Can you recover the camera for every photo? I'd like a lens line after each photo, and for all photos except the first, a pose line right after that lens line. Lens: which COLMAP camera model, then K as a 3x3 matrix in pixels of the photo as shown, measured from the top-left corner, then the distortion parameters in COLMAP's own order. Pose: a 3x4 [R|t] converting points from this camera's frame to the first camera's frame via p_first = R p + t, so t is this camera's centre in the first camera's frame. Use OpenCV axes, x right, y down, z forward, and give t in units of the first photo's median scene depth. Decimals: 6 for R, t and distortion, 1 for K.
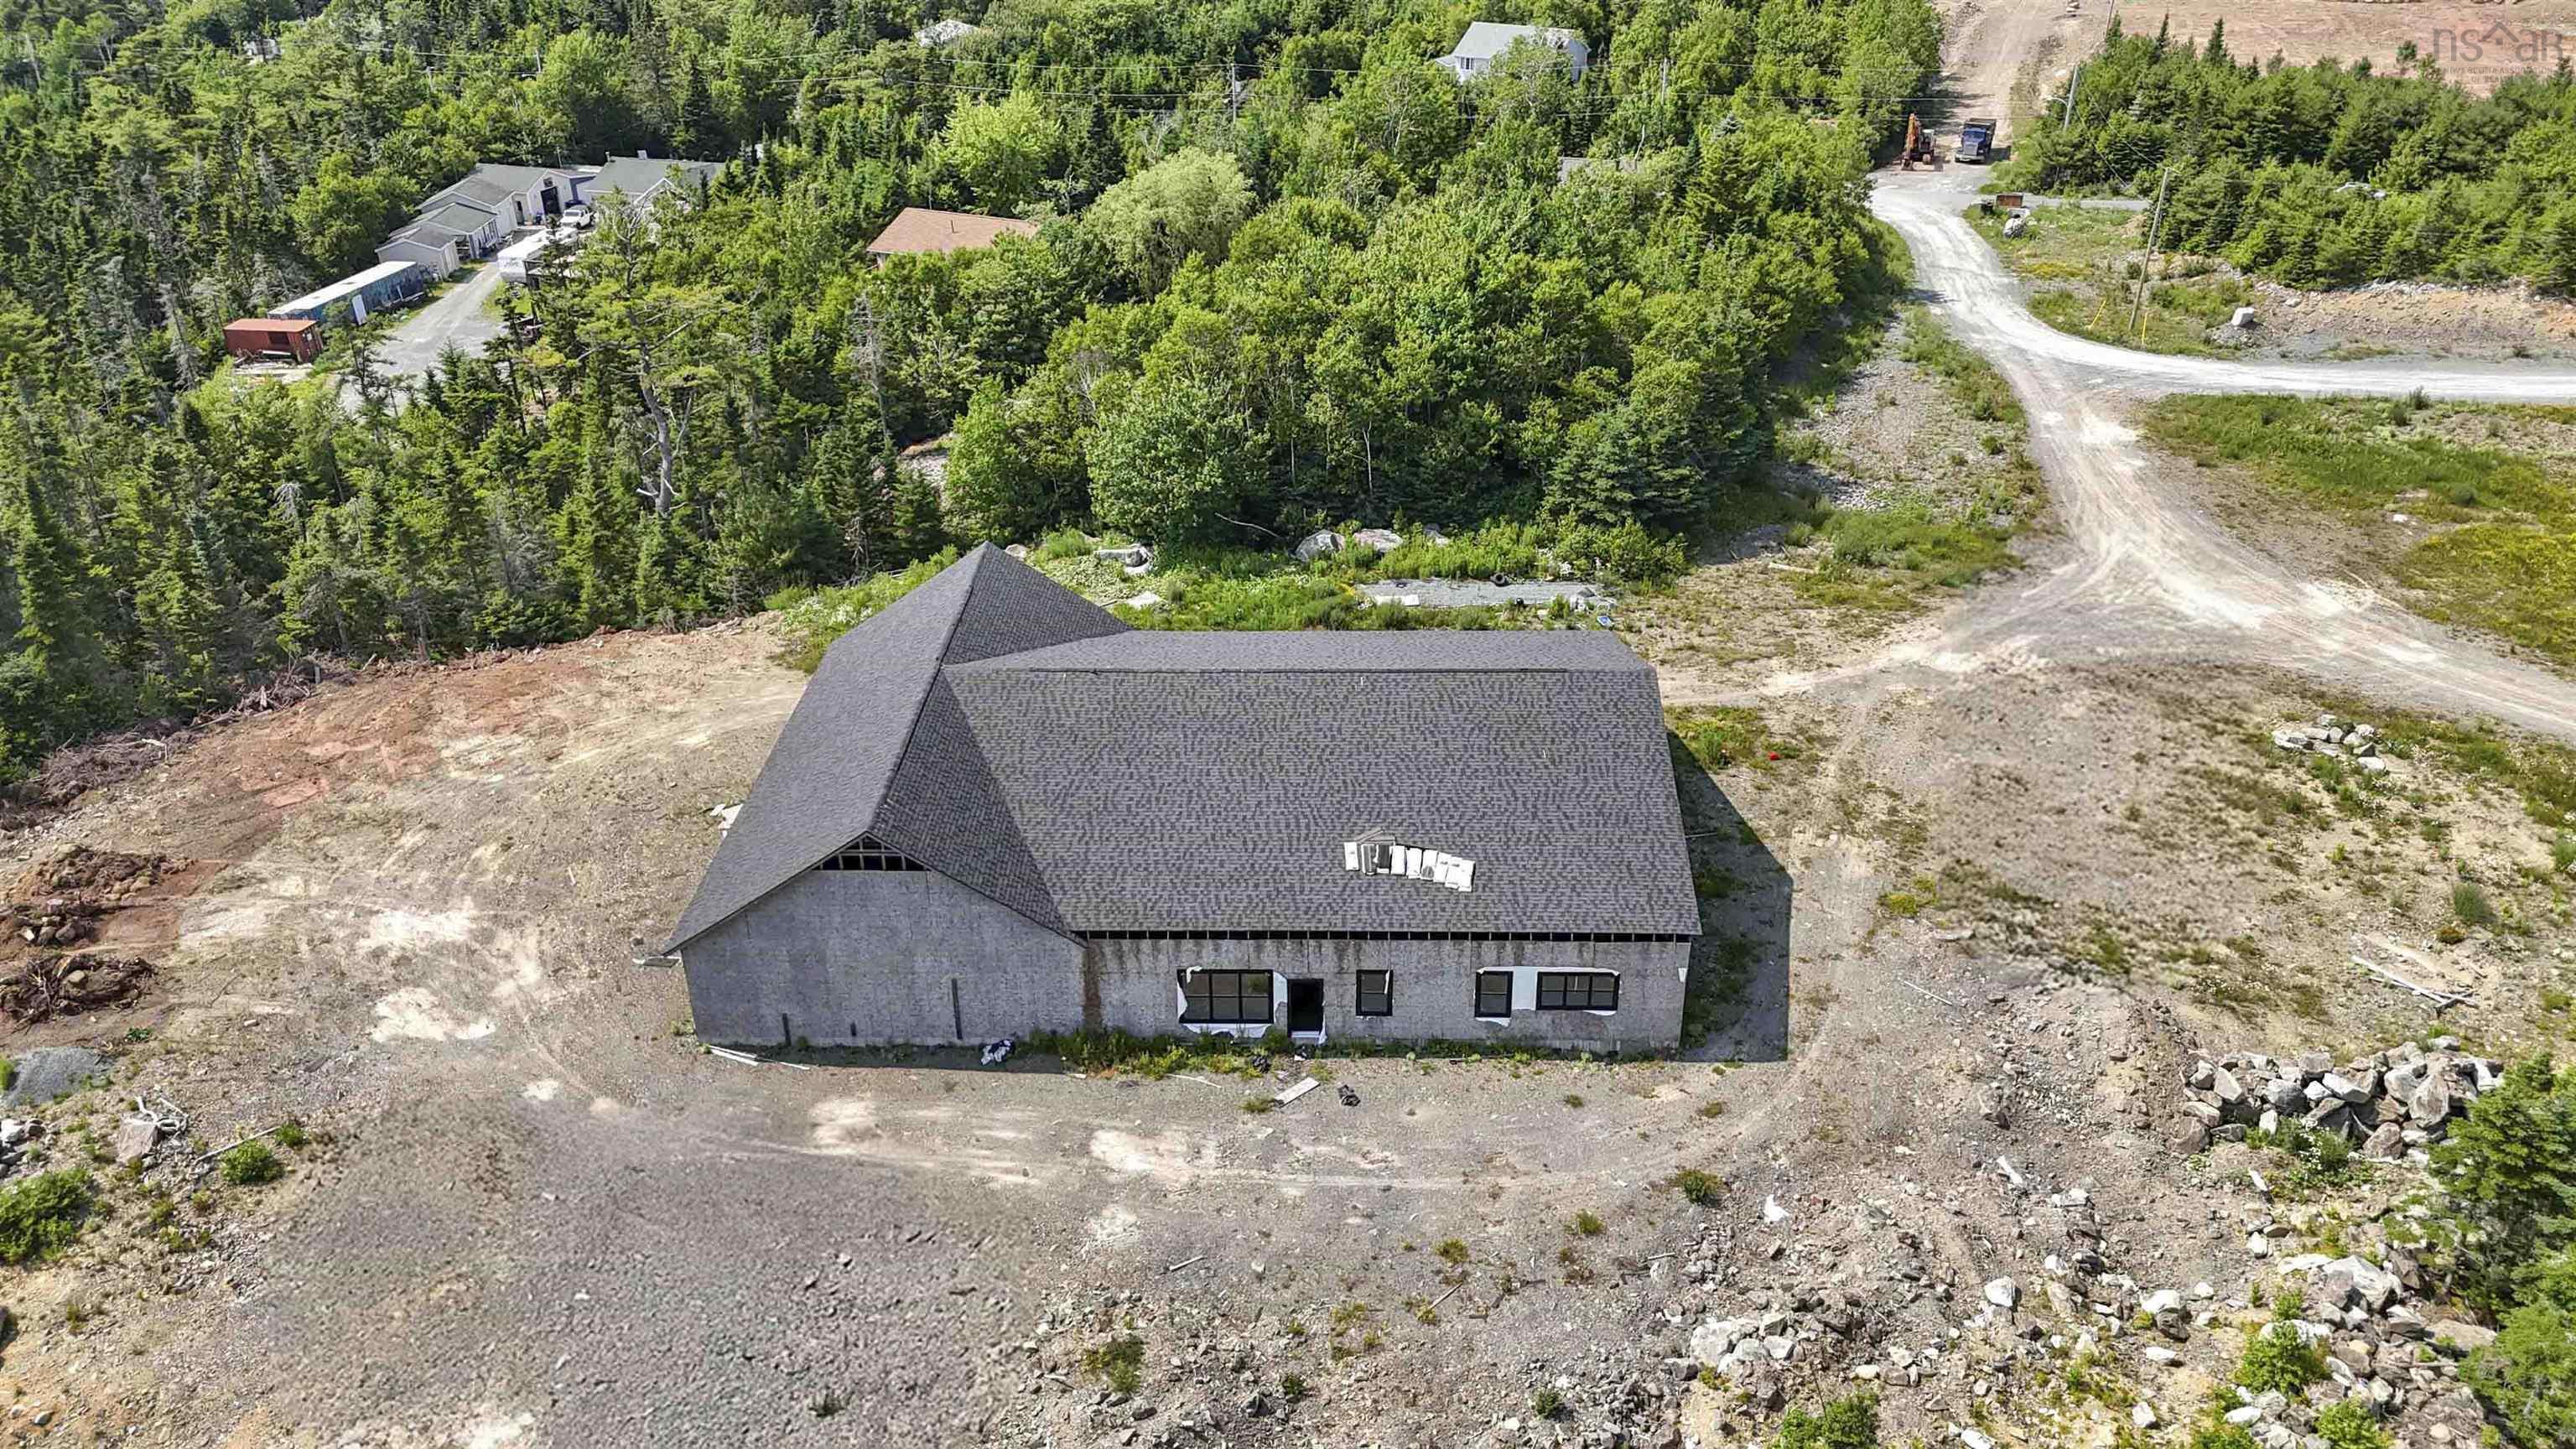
lens RADIAL K [[1909.1, 0, 1280.8], [0, 1909.1, 716.8], [0, 0, 1]] dist [0.050480, -0.035238]
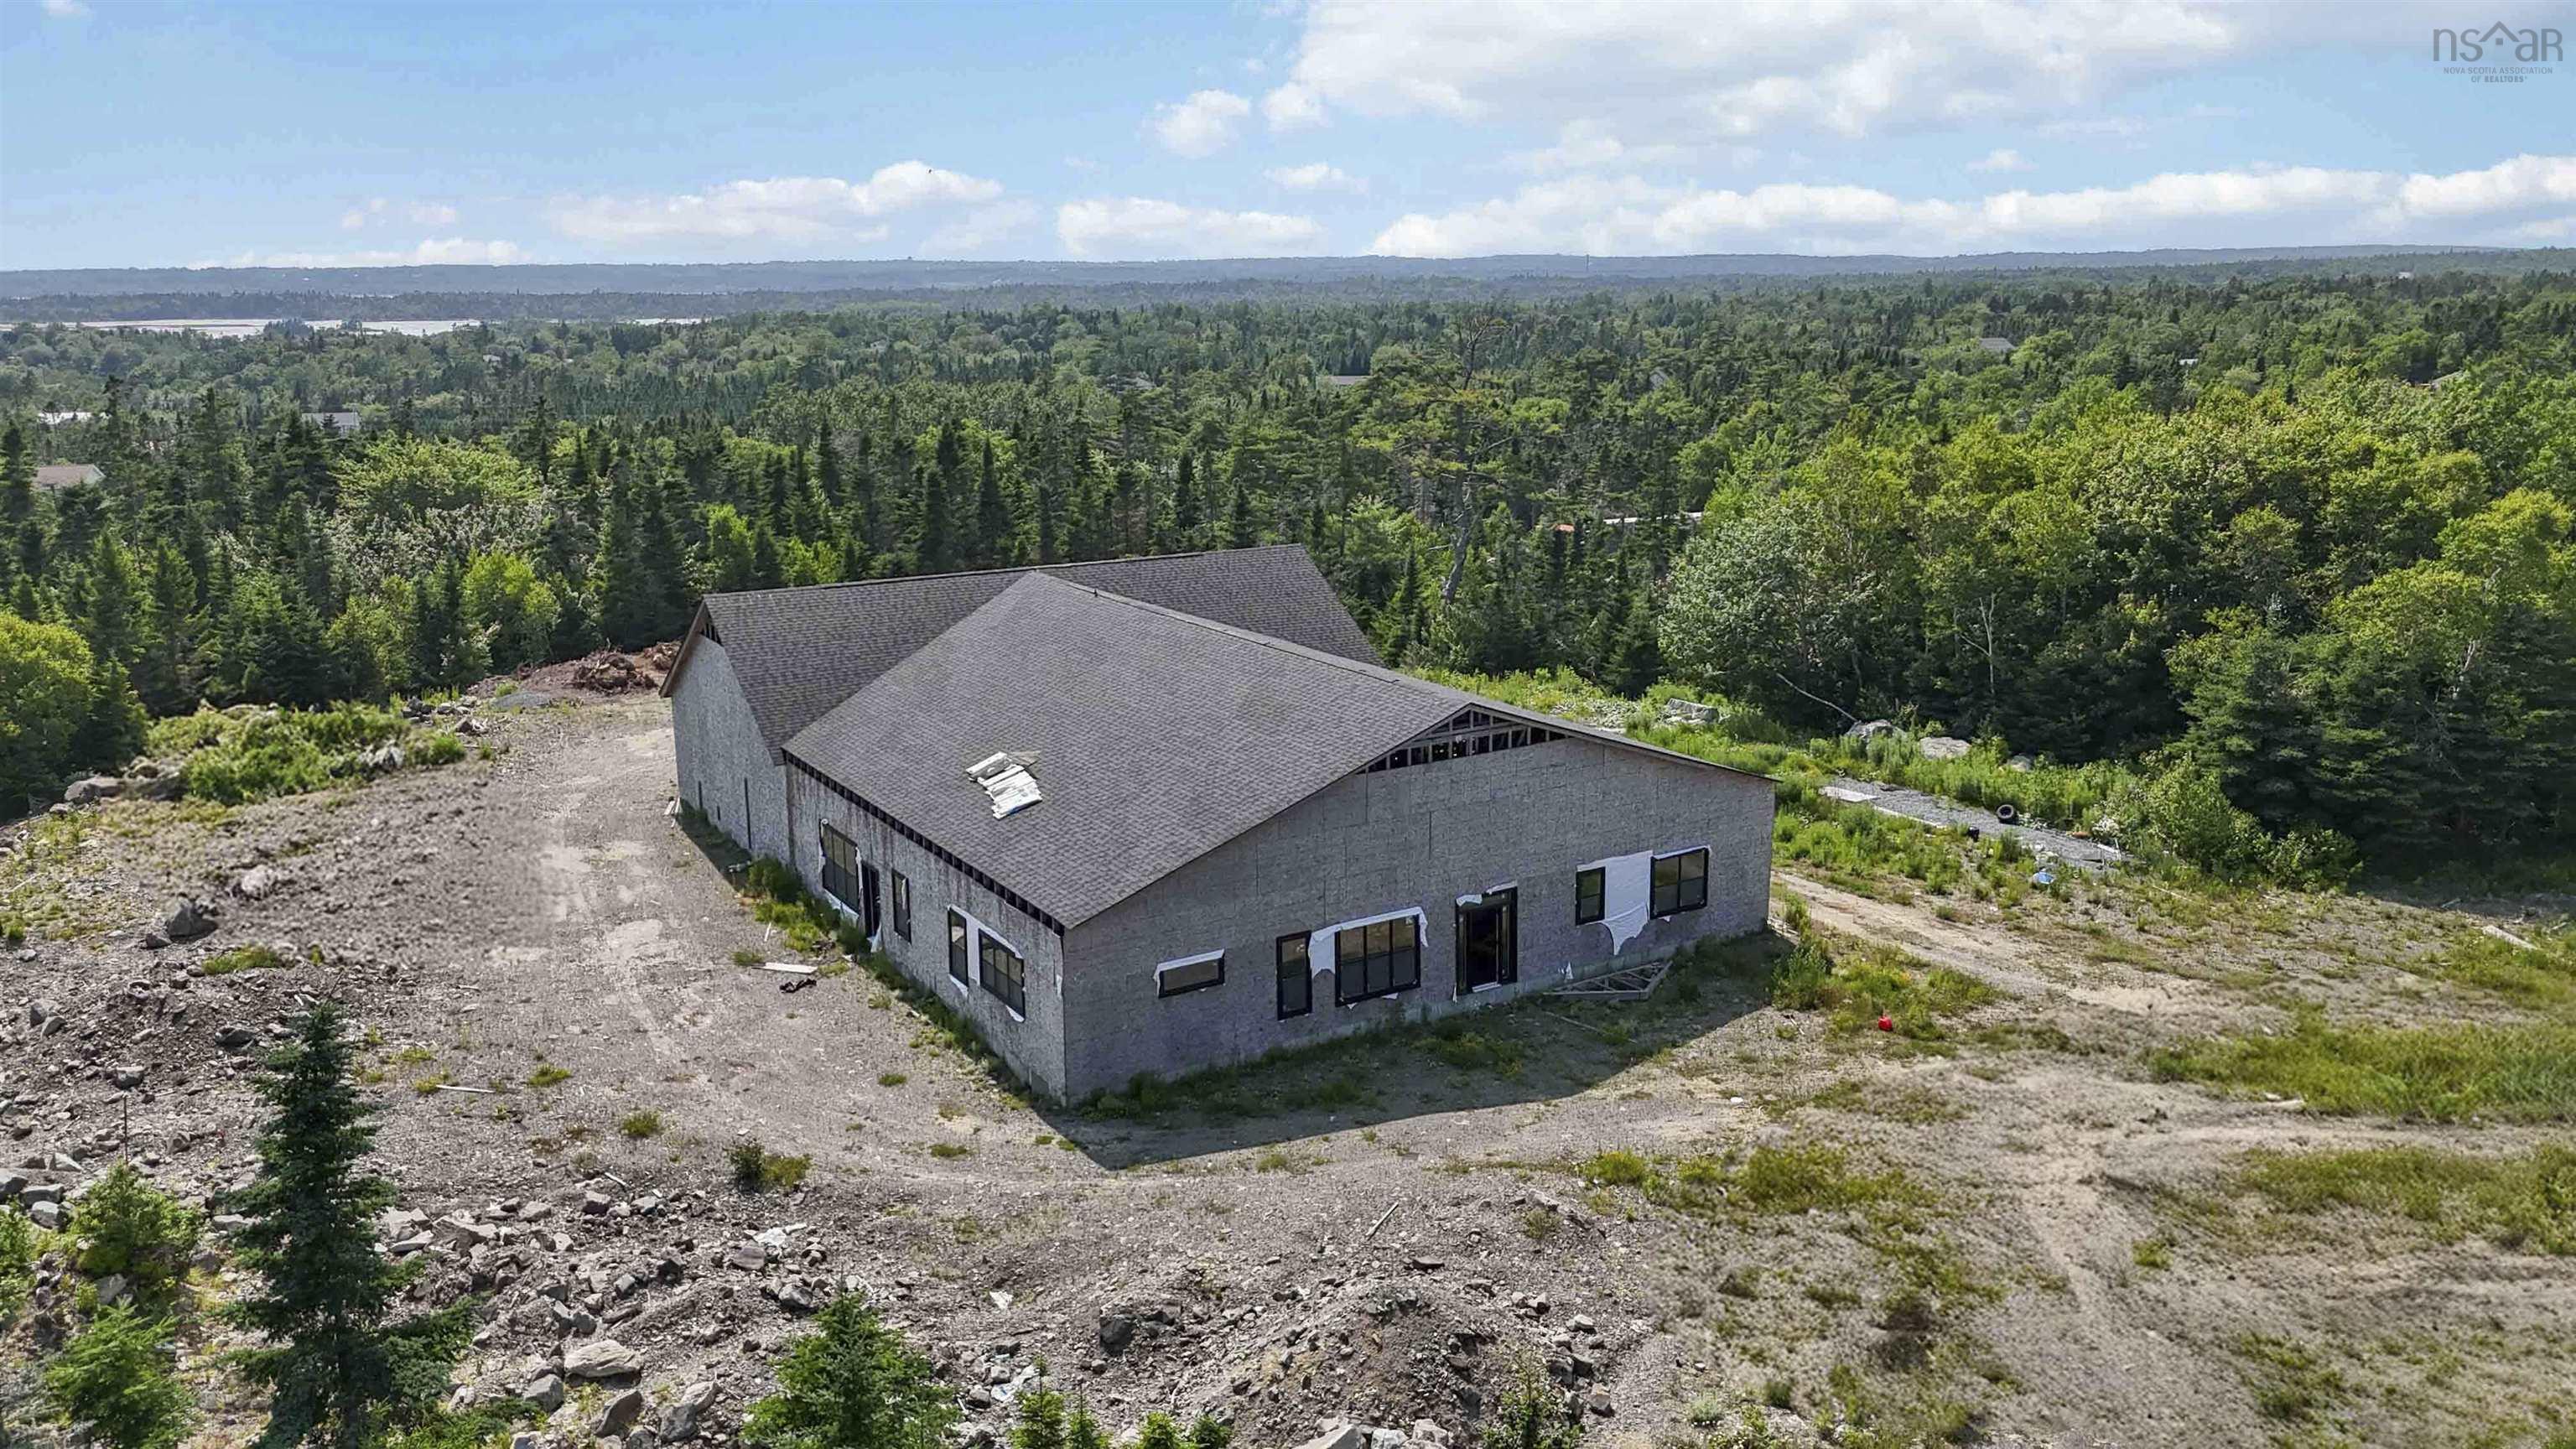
lens RADIAL K [[1909.1, 0, 1281.3], [0, 1909.1, 710.4], [0, 0, 1]] dist [0.050480, -0.035238]
pose [[0.551508, 0.190830, -0.812049, 0.796945], [-0.387187, 0.920824, -0.046569, 0.040703], [0.738867, 0.340098, 0.581729, 0.602558]]
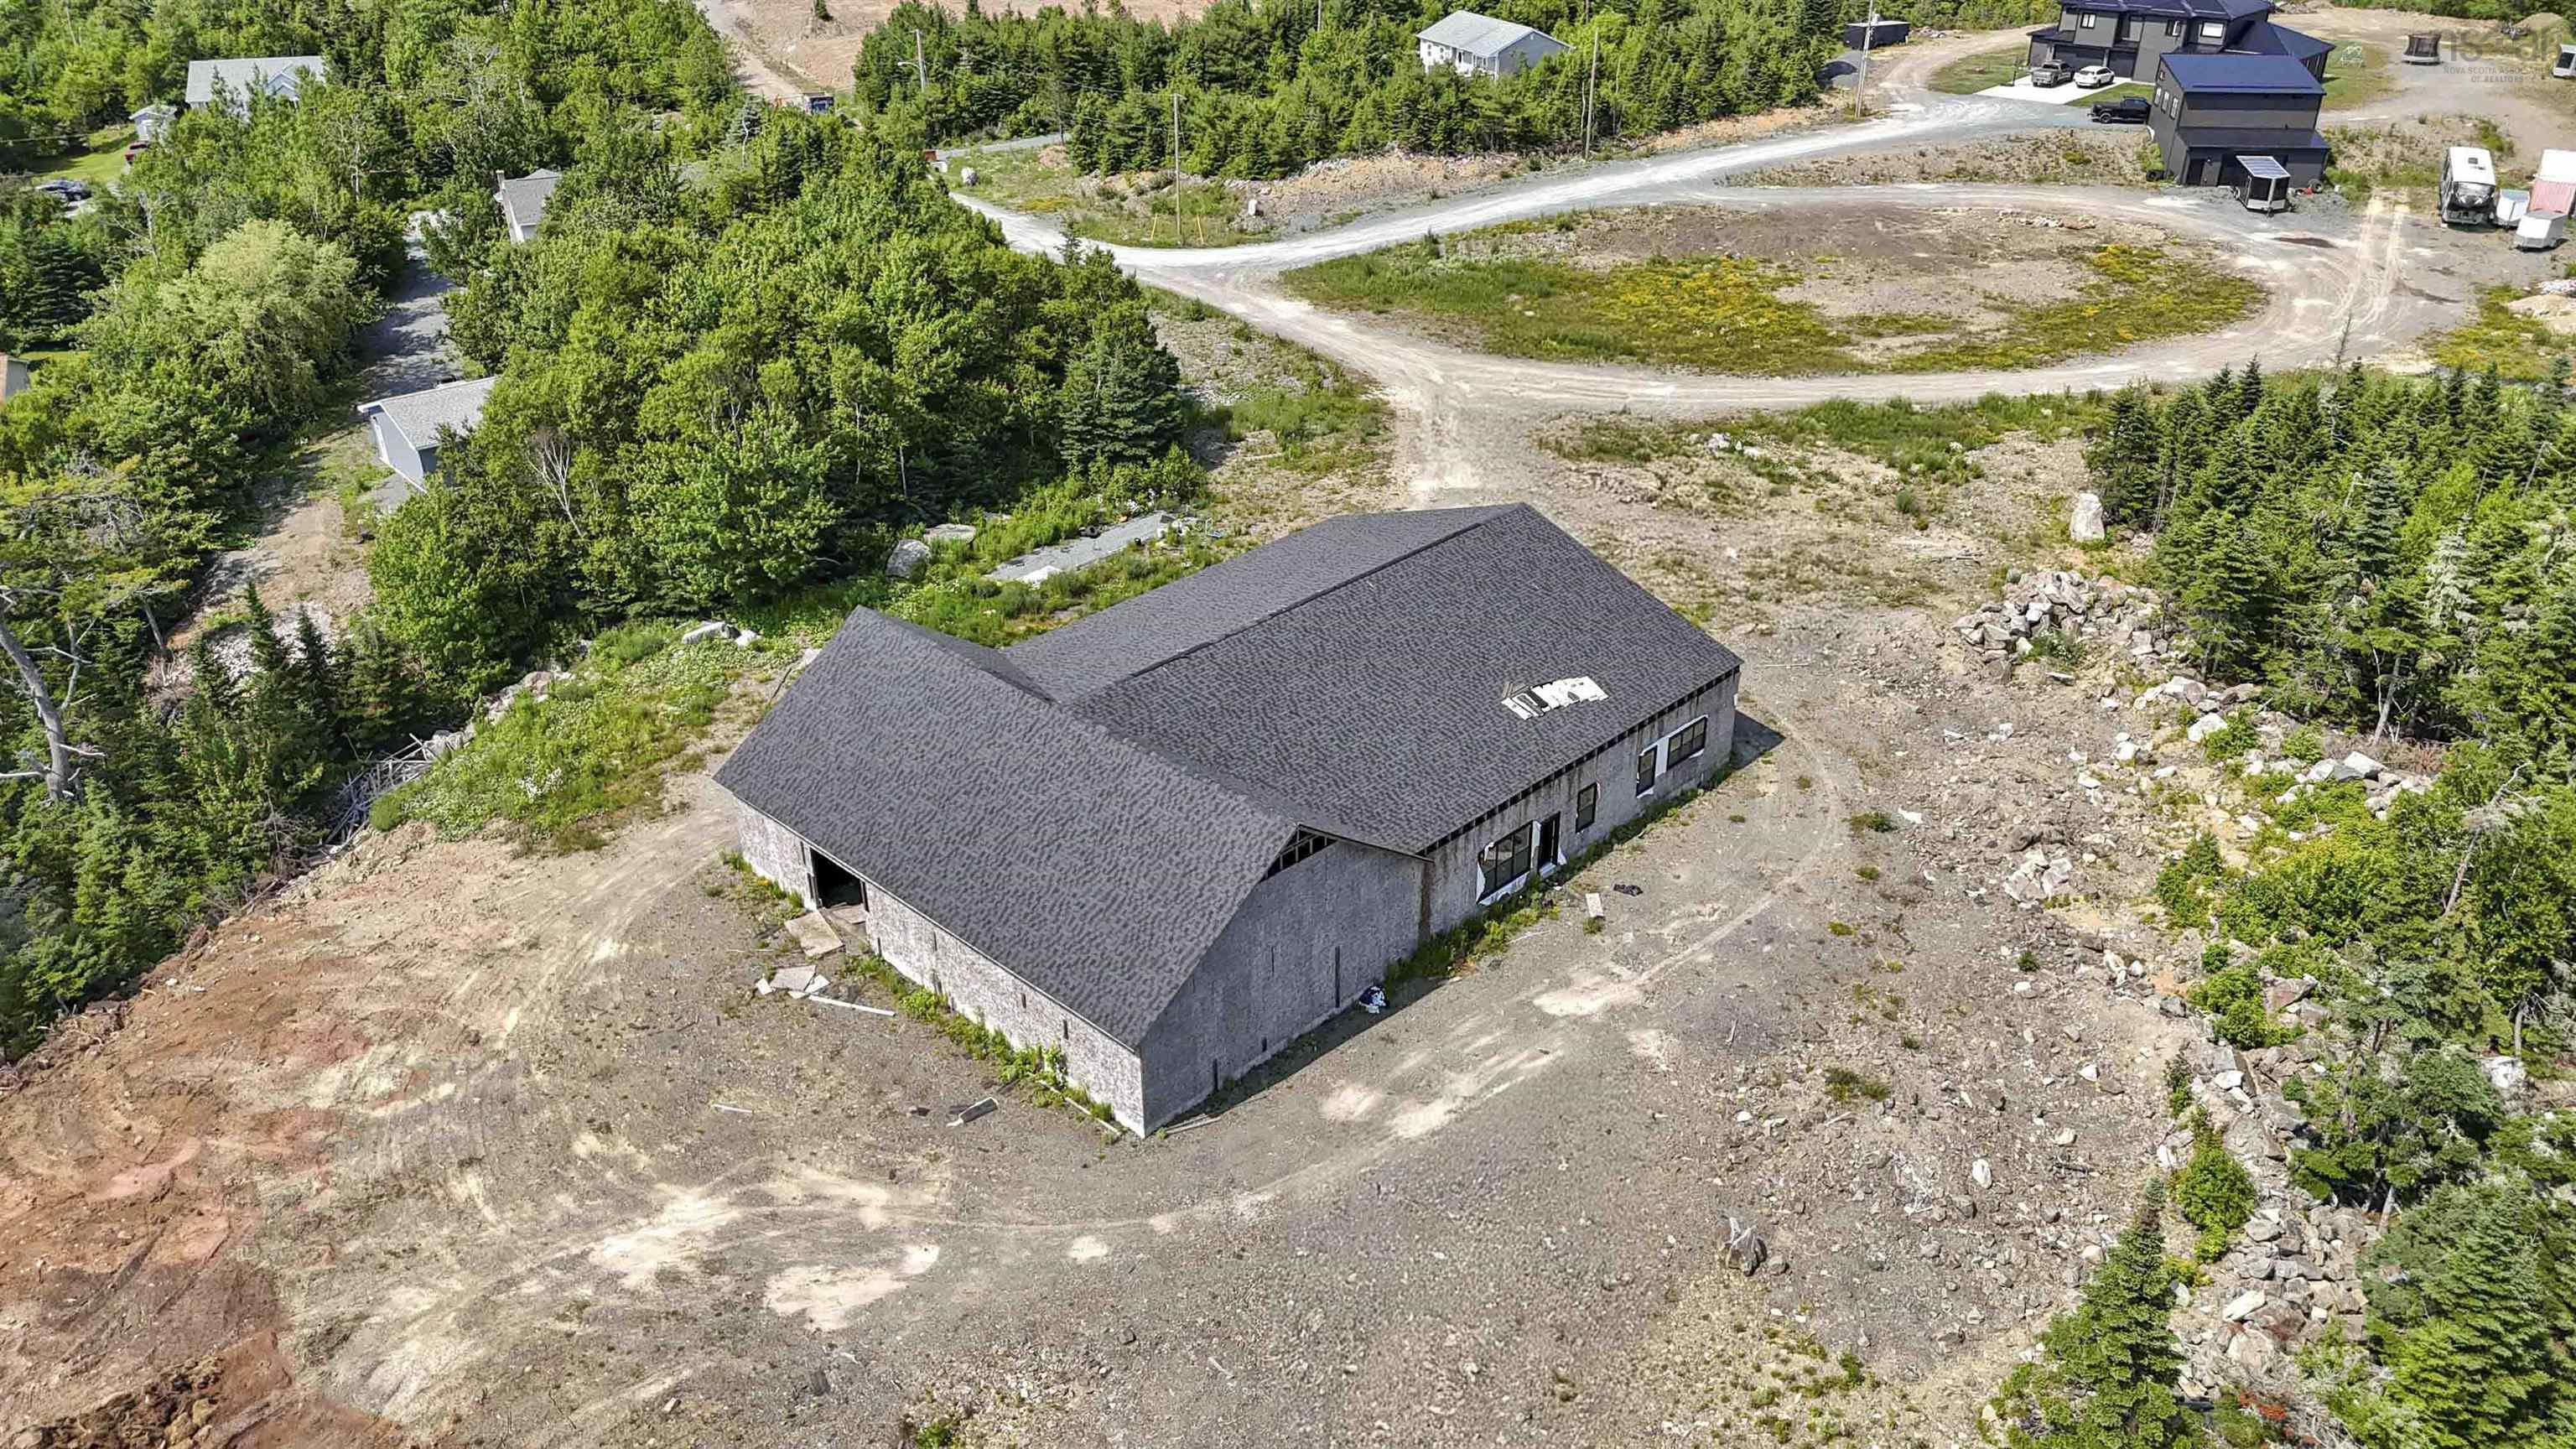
lens RADIAL K [[1909.1, 0, 1285.7], [0, 1909.1, 717.0], [0, 0, 1]] dist [0.050480, -0.035238]
pose [[0.683869, -0.339407, 0.645853, -0.797736], [0.339907, 0.931487, 0.129597, -0.117168], [-0.645590, 0.130903, 0.752382, 0.238869]]
